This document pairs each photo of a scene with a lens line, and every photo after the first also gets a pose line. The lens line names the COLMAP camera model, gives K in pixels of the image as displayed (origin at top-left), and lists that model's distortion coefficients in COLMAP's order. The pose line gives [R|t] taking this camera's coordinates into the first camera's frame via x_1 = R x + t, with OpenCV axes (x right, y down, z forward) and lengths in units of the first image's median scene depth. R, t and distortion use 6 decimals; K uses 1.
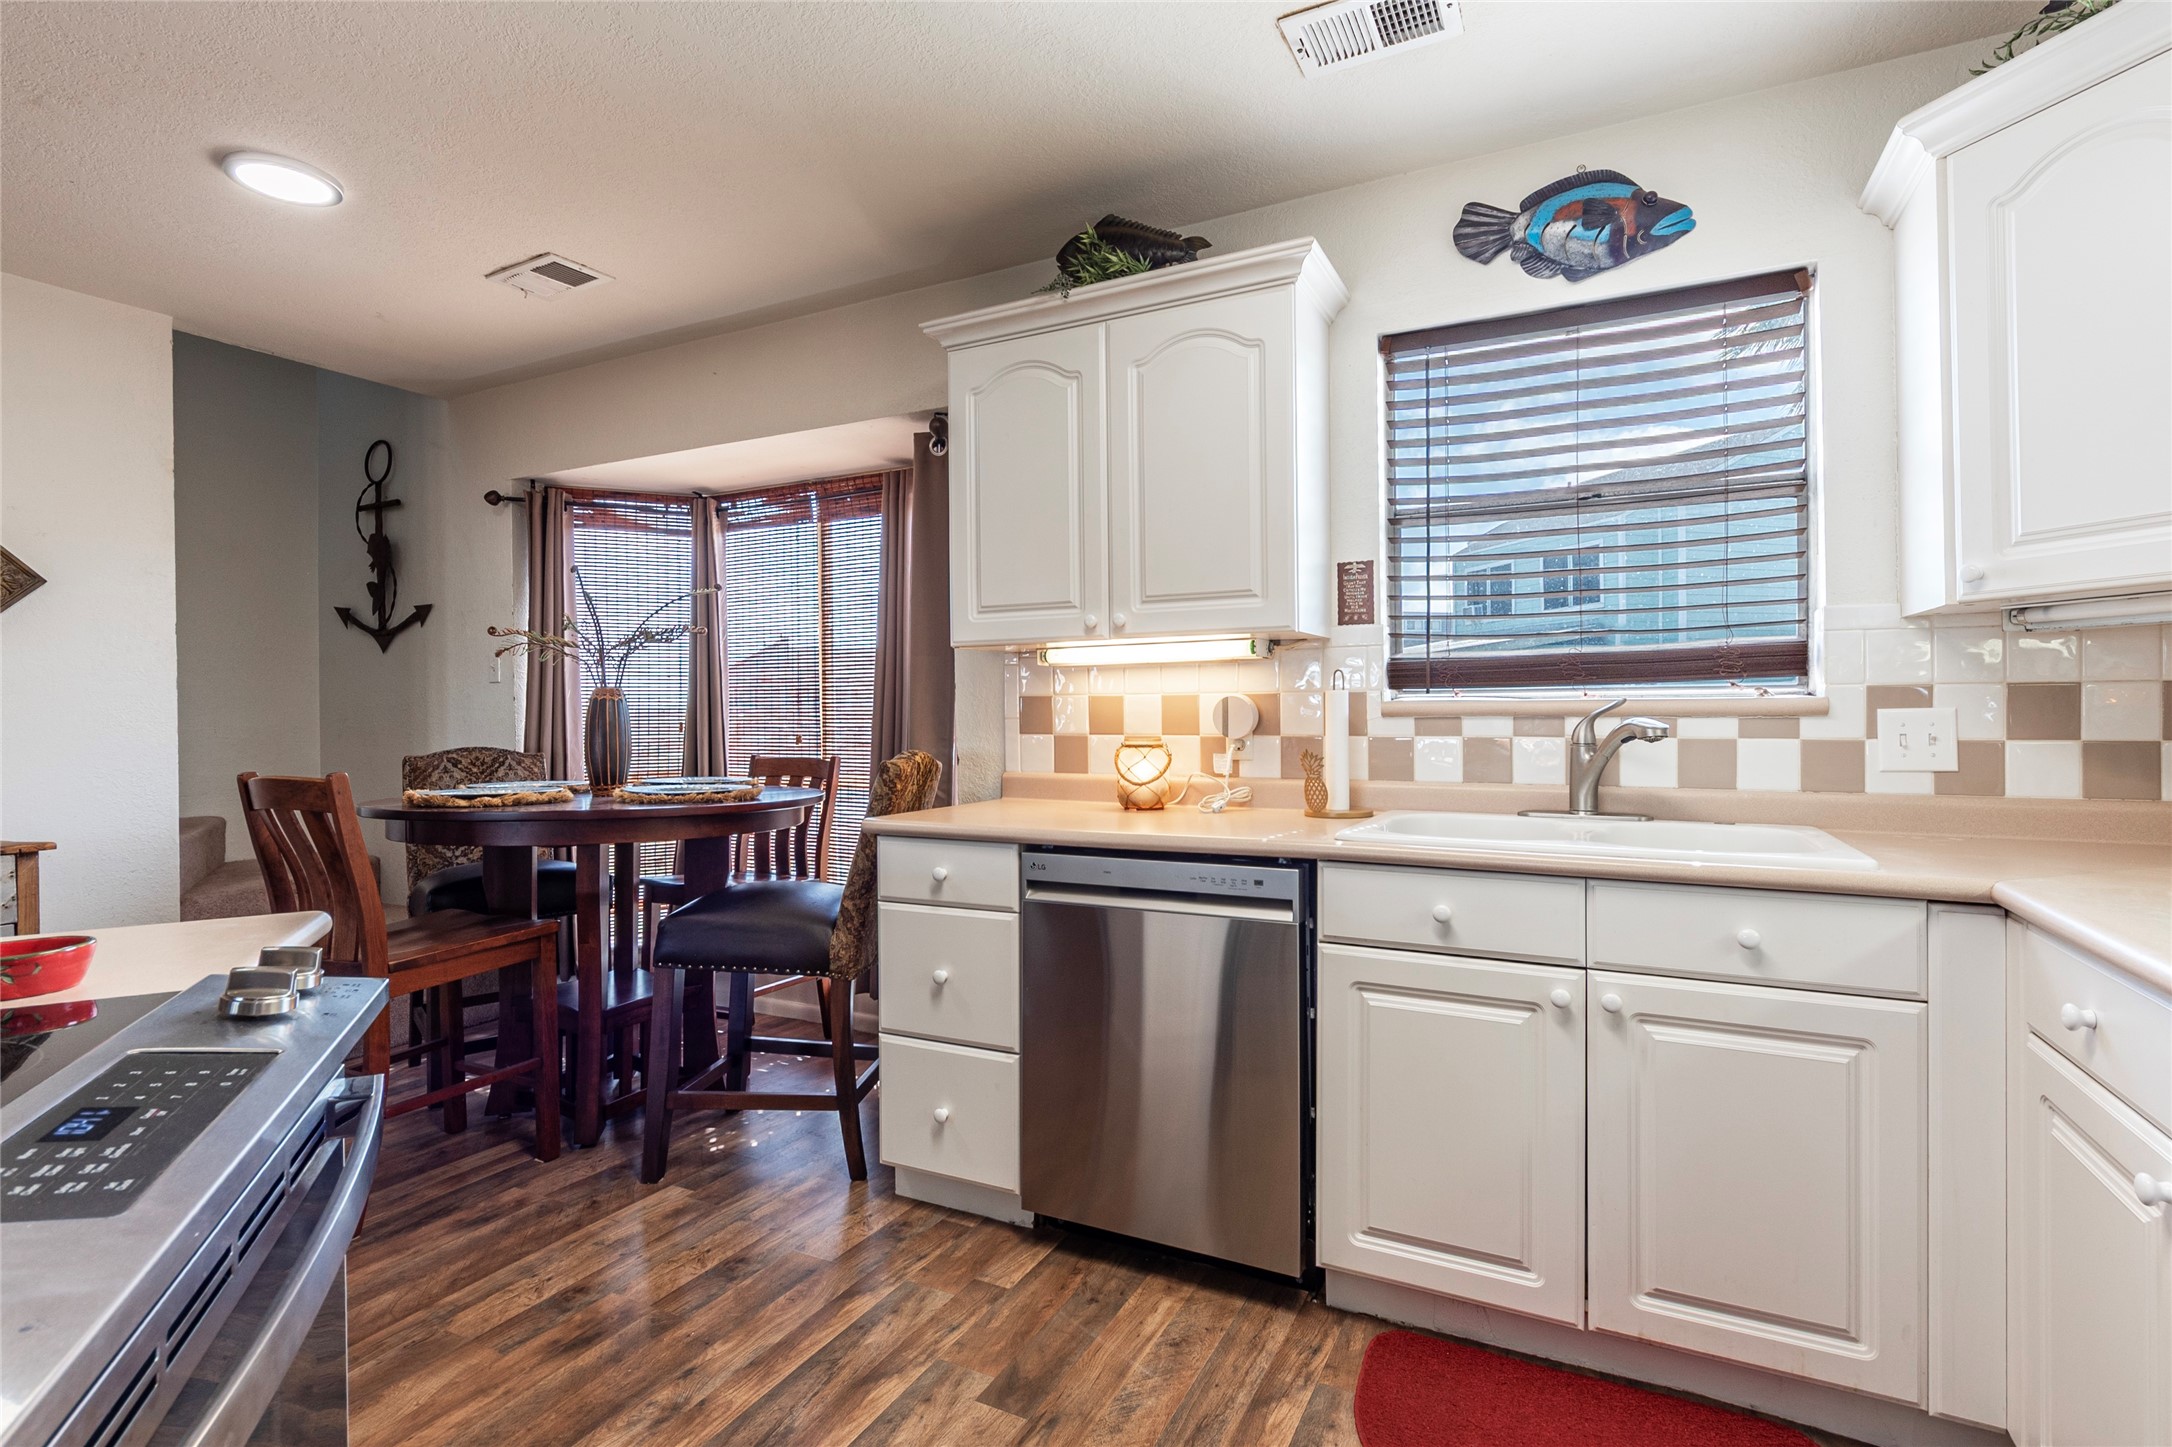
lens RADIAL K [[1002.8, 0, 1086.9], [0, 1002.8, 711.0], [0, 0, 1]] dist [0.003997, 0.000327]
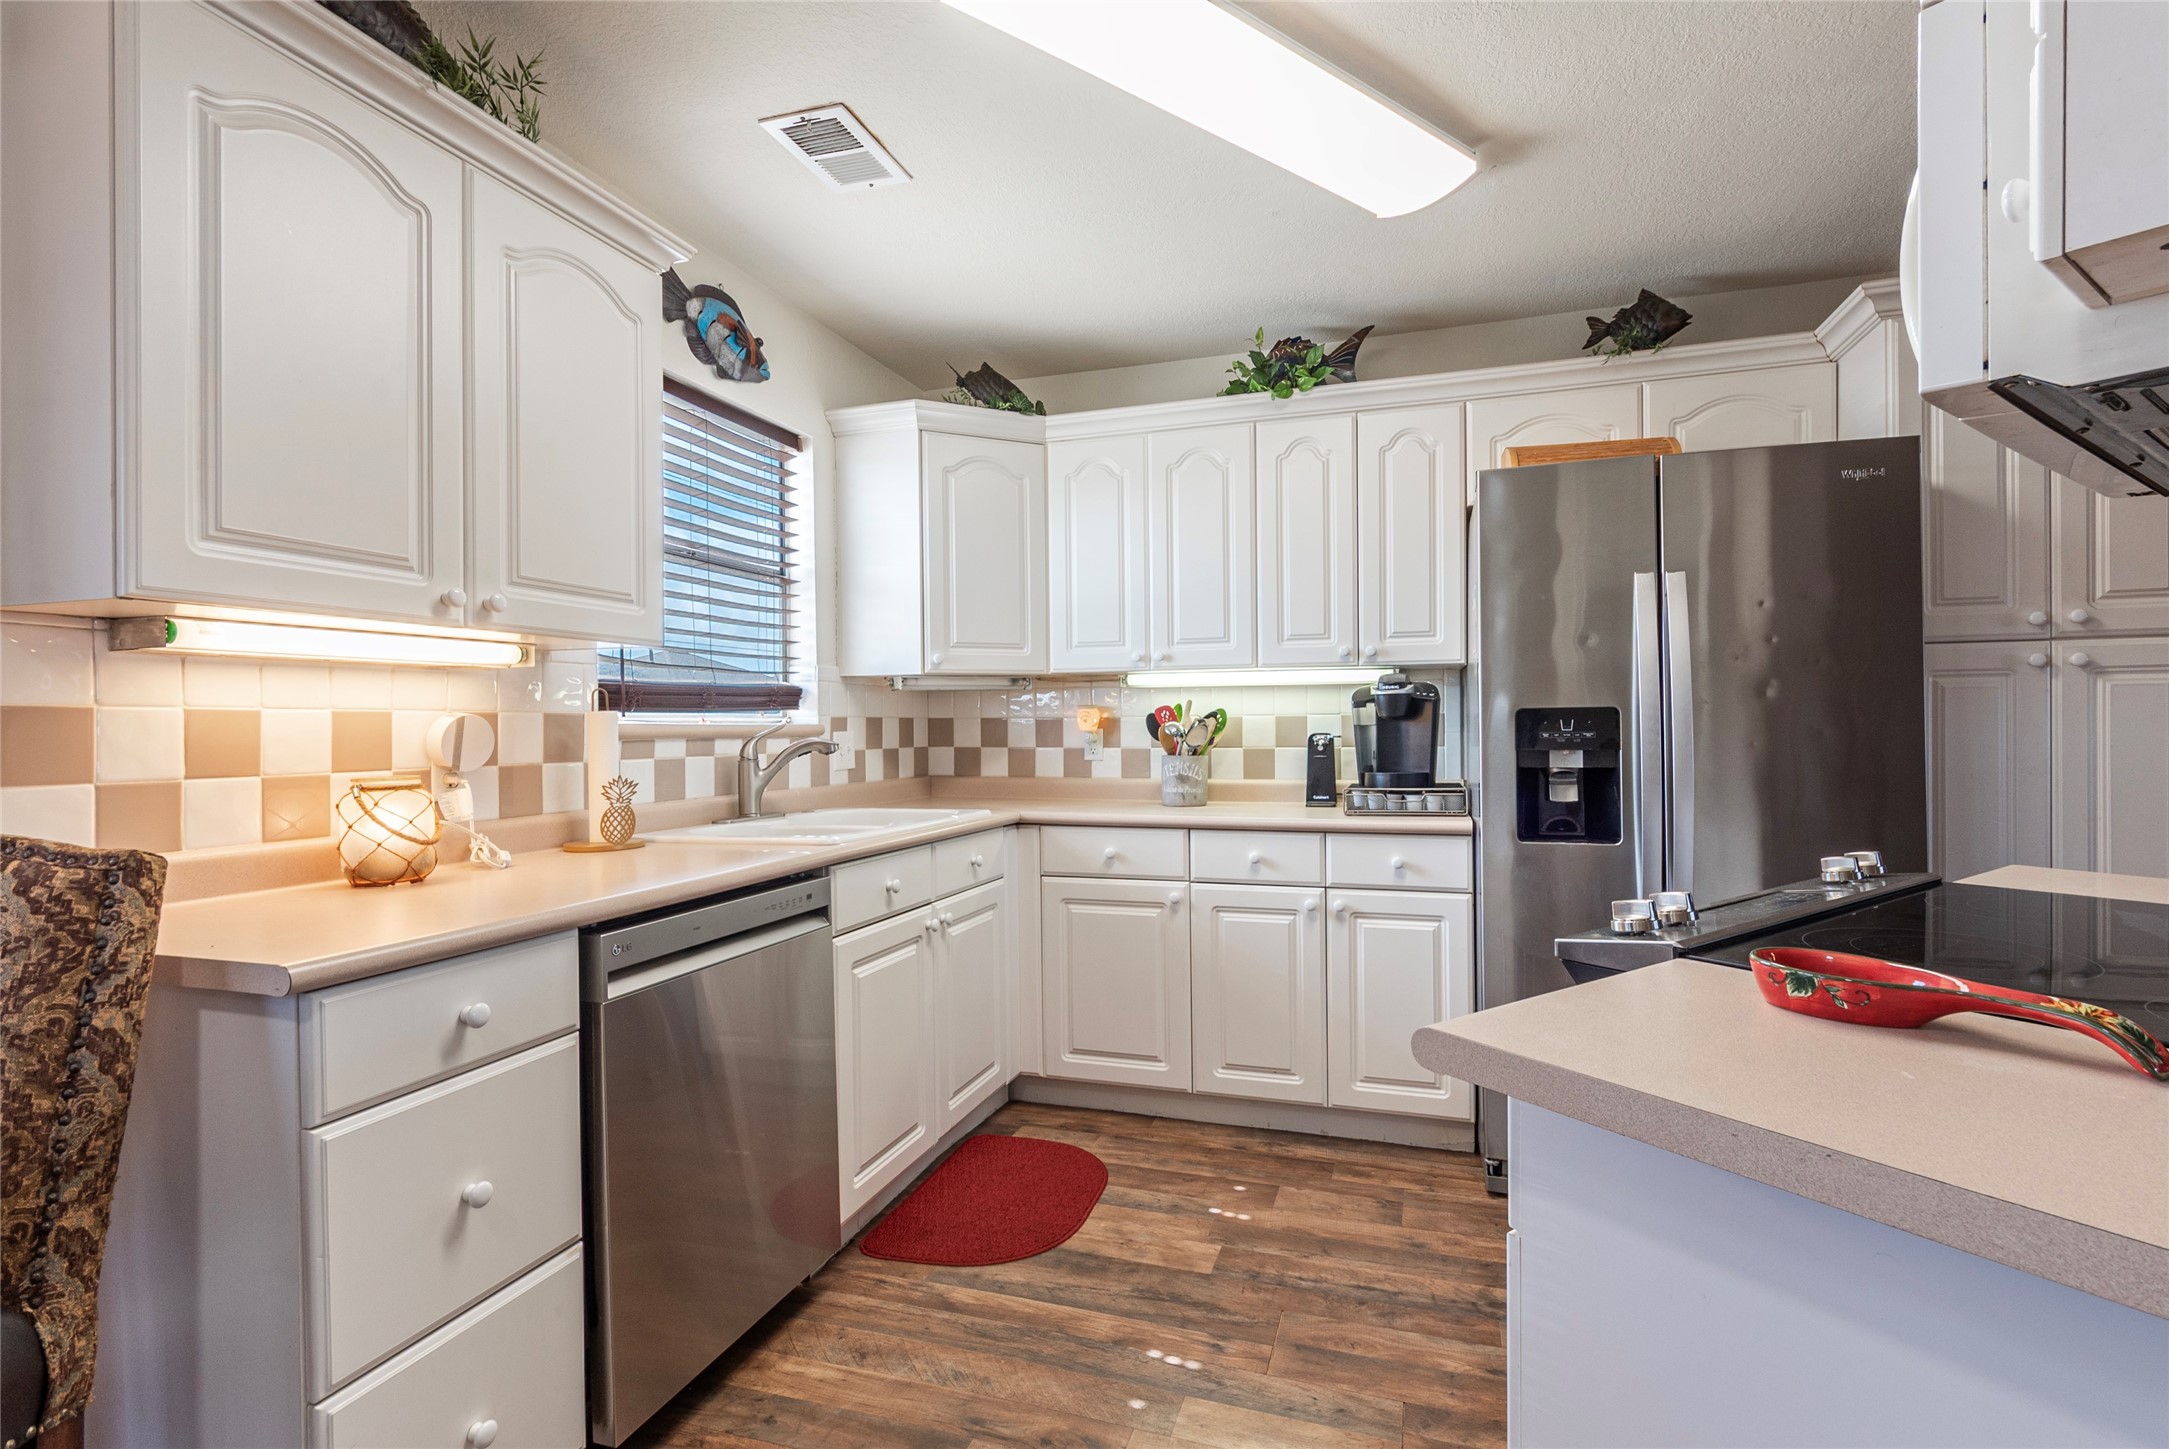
lens RADIAL K [[1025.6, 0, 1084.5], [0, 1025.6, 728.7], [0, 0, 1]] dist [0.002148, -0.000059]
pose [[-0.144128, 0.008050, 0.989526, -0.808079], [0.013822, 0.999886, -0.006121, 0.007589], [-0.989463, 0.012795, -0.144222, 0.764883]]
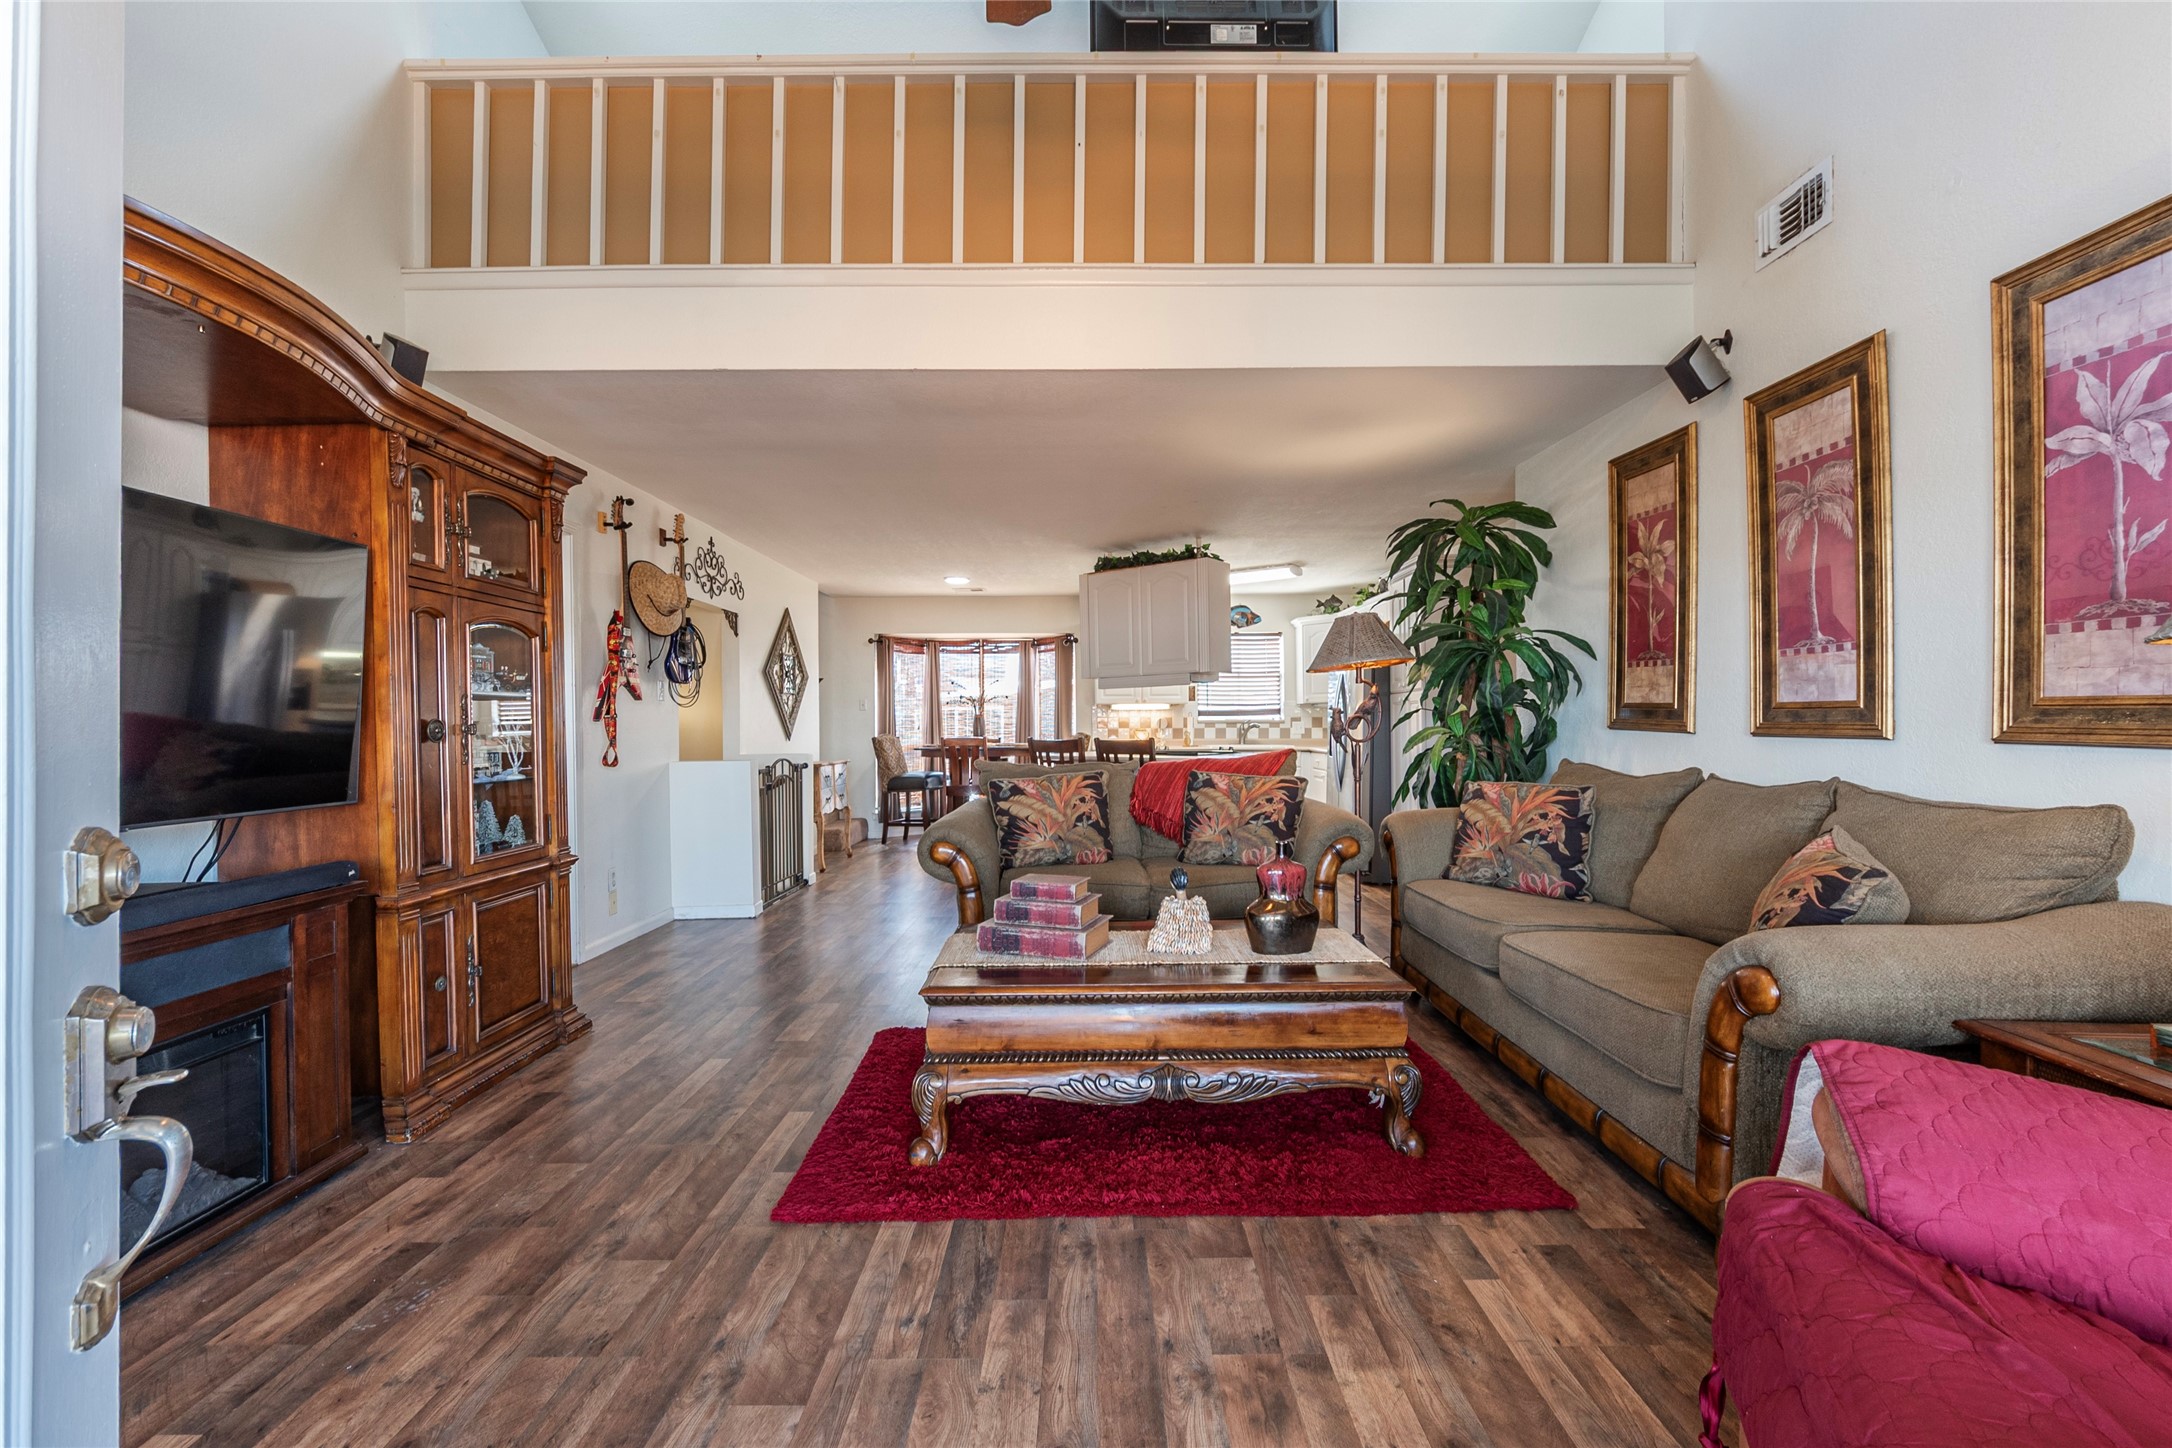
lens RADIAL K [[892.4, 0, 1089.2], [0, 892.4, 726.7], [0, 0, 1]] dist [-0.000124, 0.000001]
pose [[0.892635, 0.000670, 0.450780, -1.970882], [0.000039, 0.999999, -0.001563, 0.028188], [-0.450780, 0.001413, 0.892634, -2.334910]]
